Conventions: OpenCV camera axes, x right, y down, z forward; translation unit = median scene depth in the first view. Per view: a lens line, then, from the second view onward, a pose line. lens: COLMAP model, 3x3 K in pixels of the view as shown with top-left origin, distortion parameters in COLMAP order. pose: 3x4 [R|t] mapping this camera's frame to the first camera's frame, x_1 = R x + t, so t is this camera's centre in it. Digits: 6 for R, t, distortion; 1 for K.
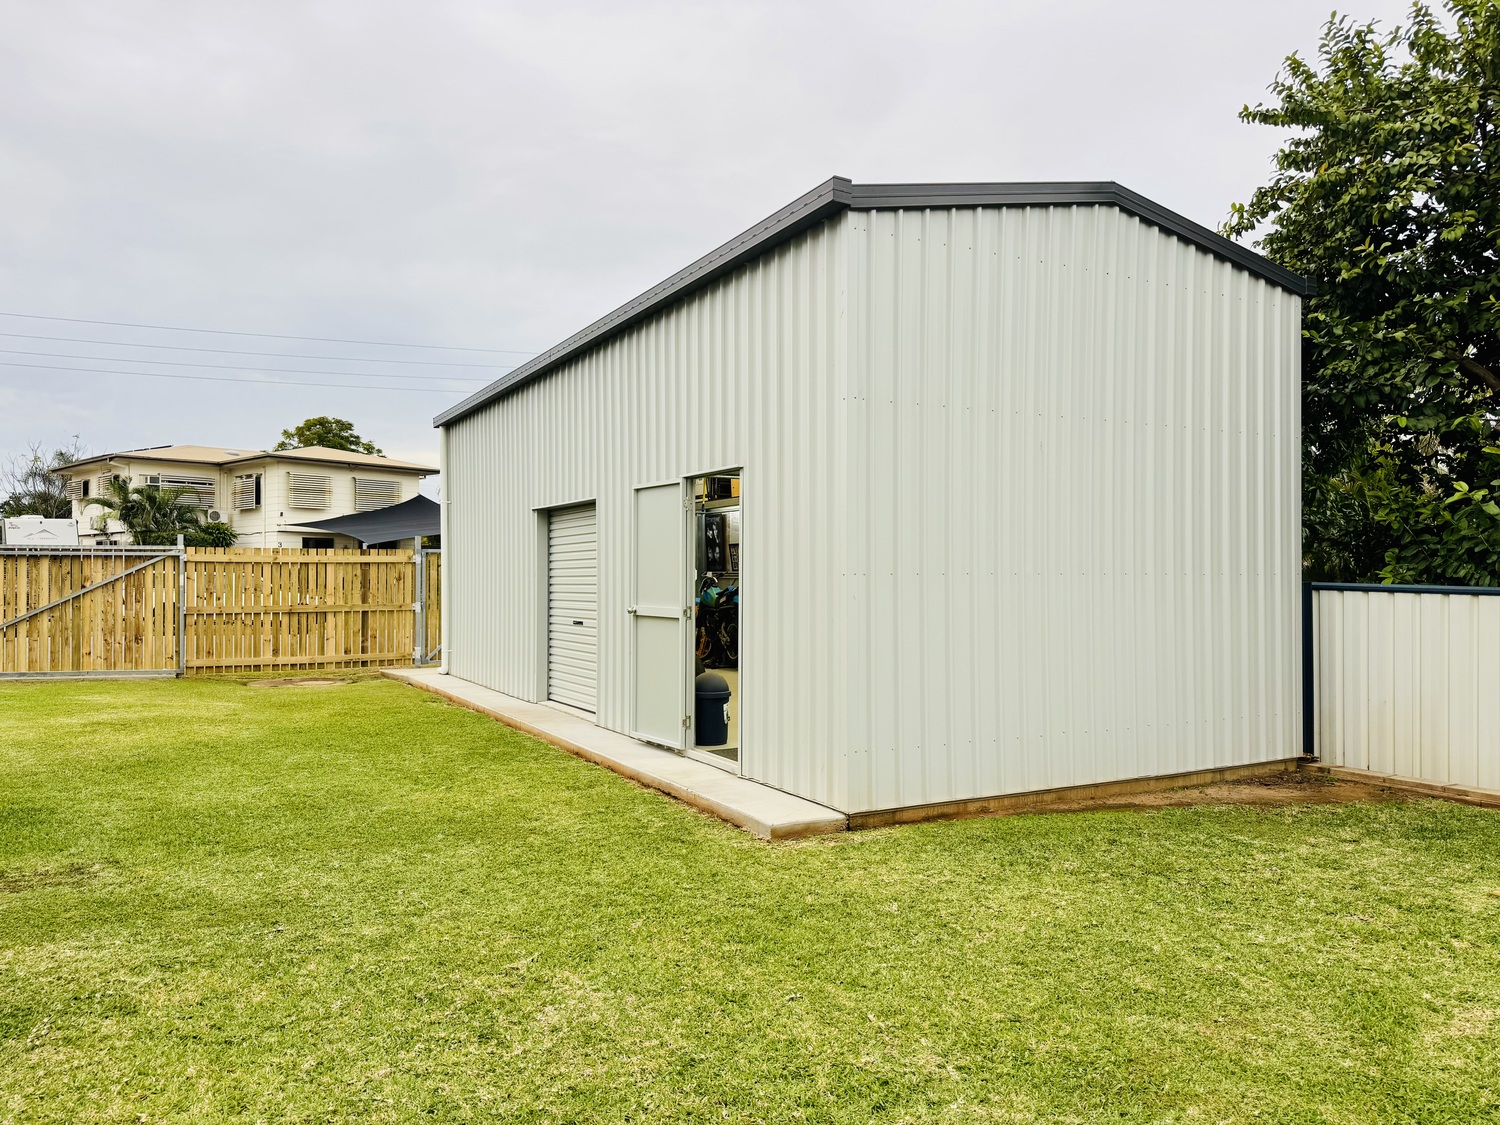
lens RADIAL K [[1055.4, 0, 750.0], [0, 1055.4, 562.5], [0, 0, 1]] dist [0.099234, 0.000140]
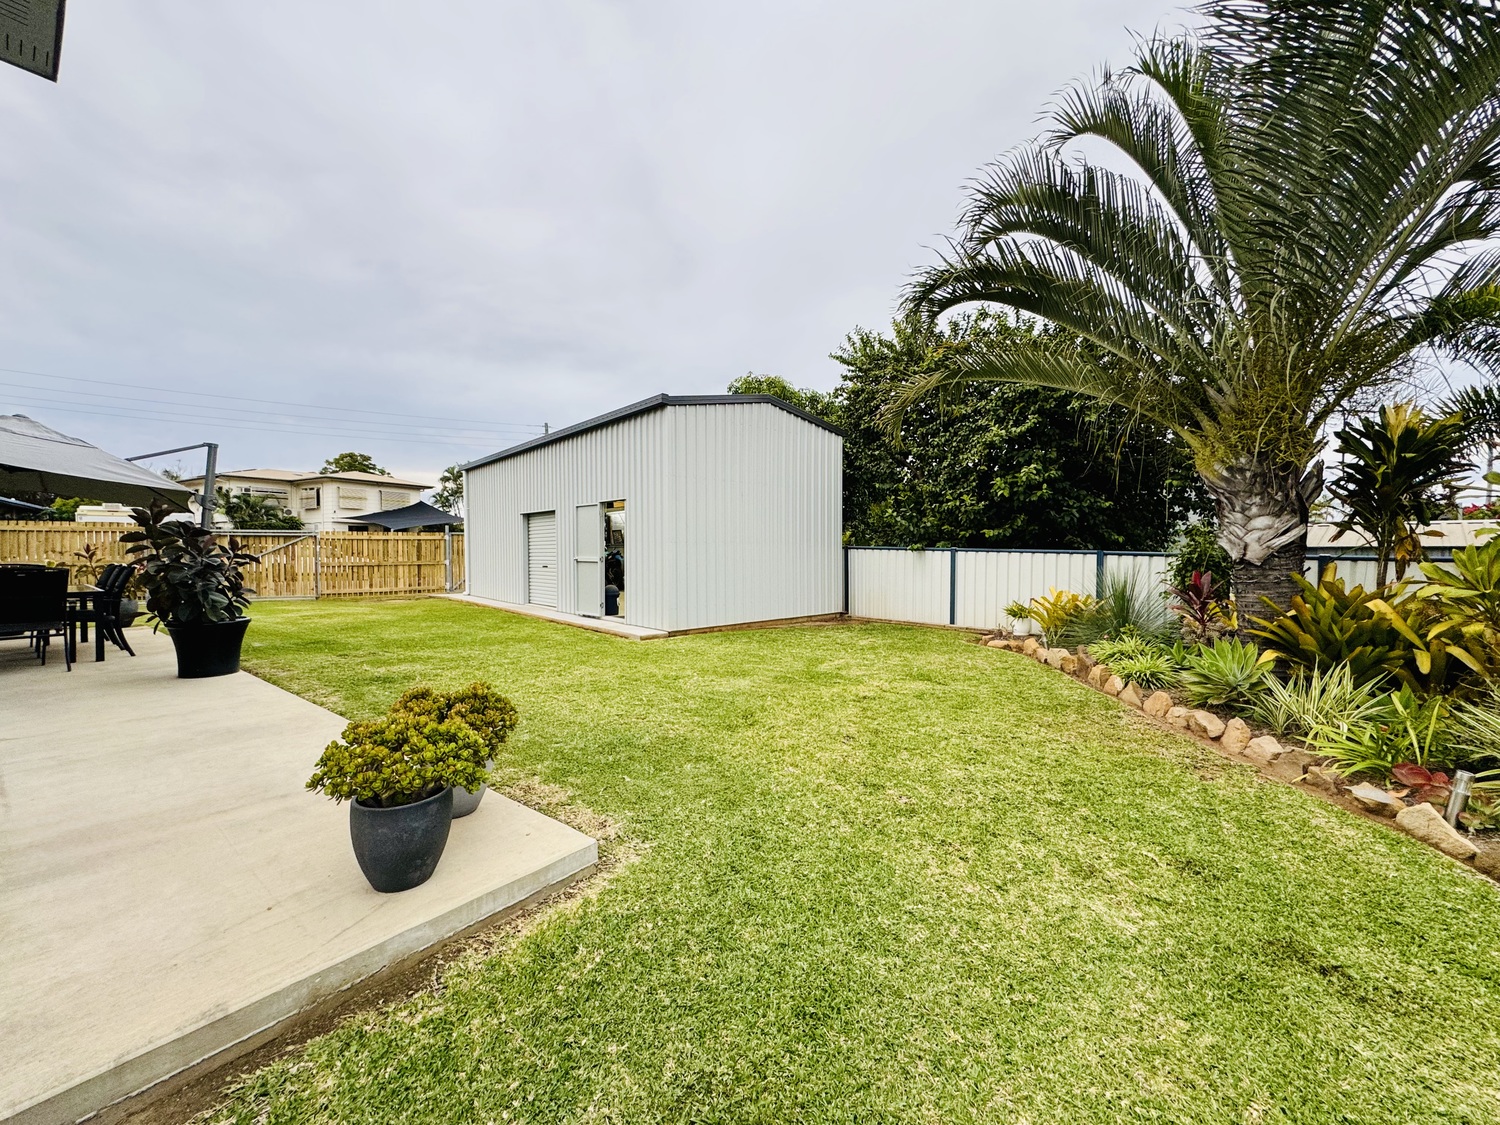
lens RADIAL K [[600.8, 0, 765.1], [0, 600.8, 560.6], [0, 0, 1]] dist [0.000720, 0.000028]
pose [[0.970258, -0.009491, 0.241888, -0.020595], [0.001284, 0.999419, 0.034060, 0.002961], [-0.242071, -0.032737, 0.969706, -0.286374]]
